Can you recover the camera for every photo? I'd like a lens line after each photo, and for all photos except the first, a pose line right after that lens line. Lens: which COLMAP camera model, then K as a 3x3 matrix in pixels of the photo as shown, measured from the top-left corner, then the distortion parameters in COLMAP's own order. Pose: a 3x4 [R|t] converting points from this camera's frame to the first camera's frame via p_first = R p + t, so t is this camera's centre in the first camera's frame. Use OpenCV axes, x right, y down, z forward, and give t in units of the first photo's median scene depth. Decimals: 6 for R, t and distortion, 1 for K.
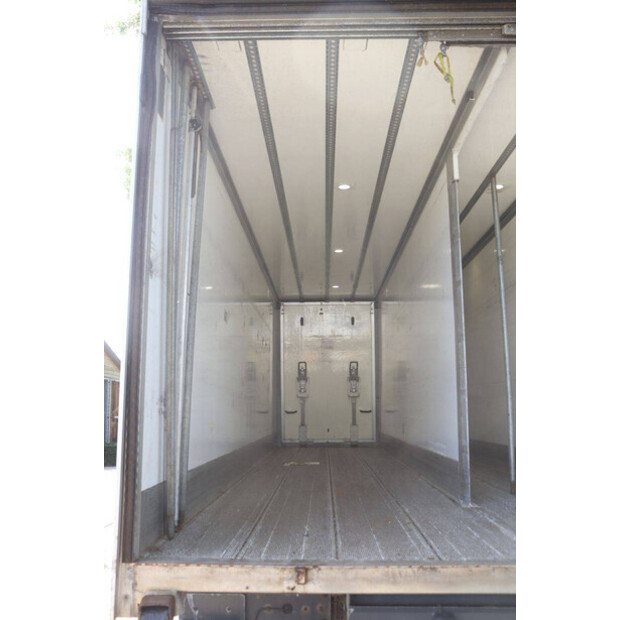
lens RADIAL K [[595.7, 0, 310.0], [0, 595.7, 310.0], [0, 0, 1]] dist [-0.142233, 0.162116]
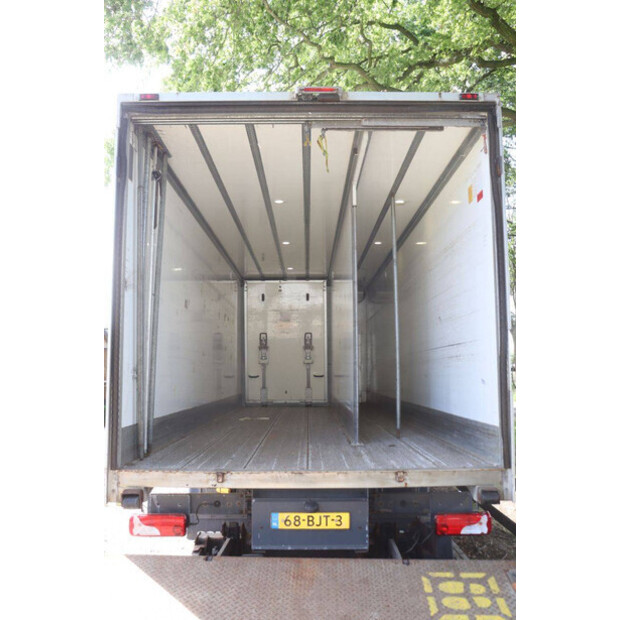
lens RADIAL K [[595.7, 0, 310.0], [0, 595.7, 310.0], [0, 0, 1]] dist [-0.142233, 0.162116]
pose [[0.999515, 0.000100, 0.031131, 0.130079], [-0.001970, 0.998194, 0.060043, -0.079477], [-0.031069, -0.060076, 0.997710, -0.439337]]
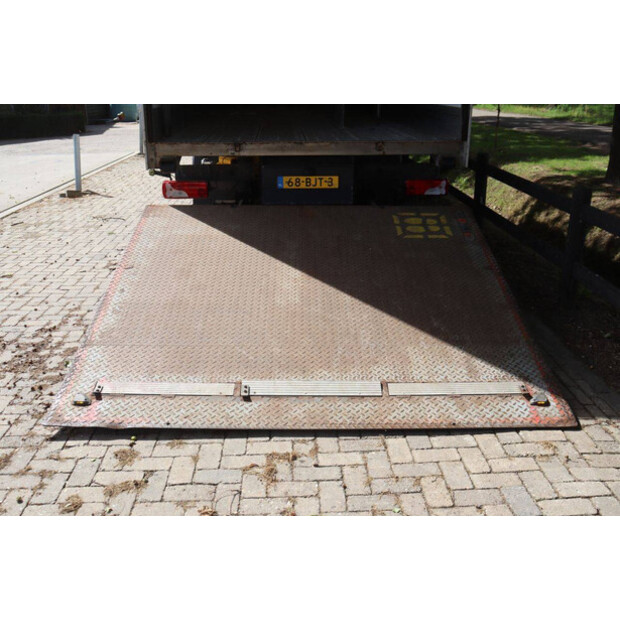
lens RADIAL K [[655.3, 0, 310.0], [0, 655.3, 310.0], [0, 0, 1]] dist [-0.093215, 0.222781]
pose [[0.996580, -0.028009, 0.077741, 0.032326], [-0.013489, 0.873039, 0.487463, -0.117758], [-0.081524, -0.486845, 0.869676, -0.911545]]
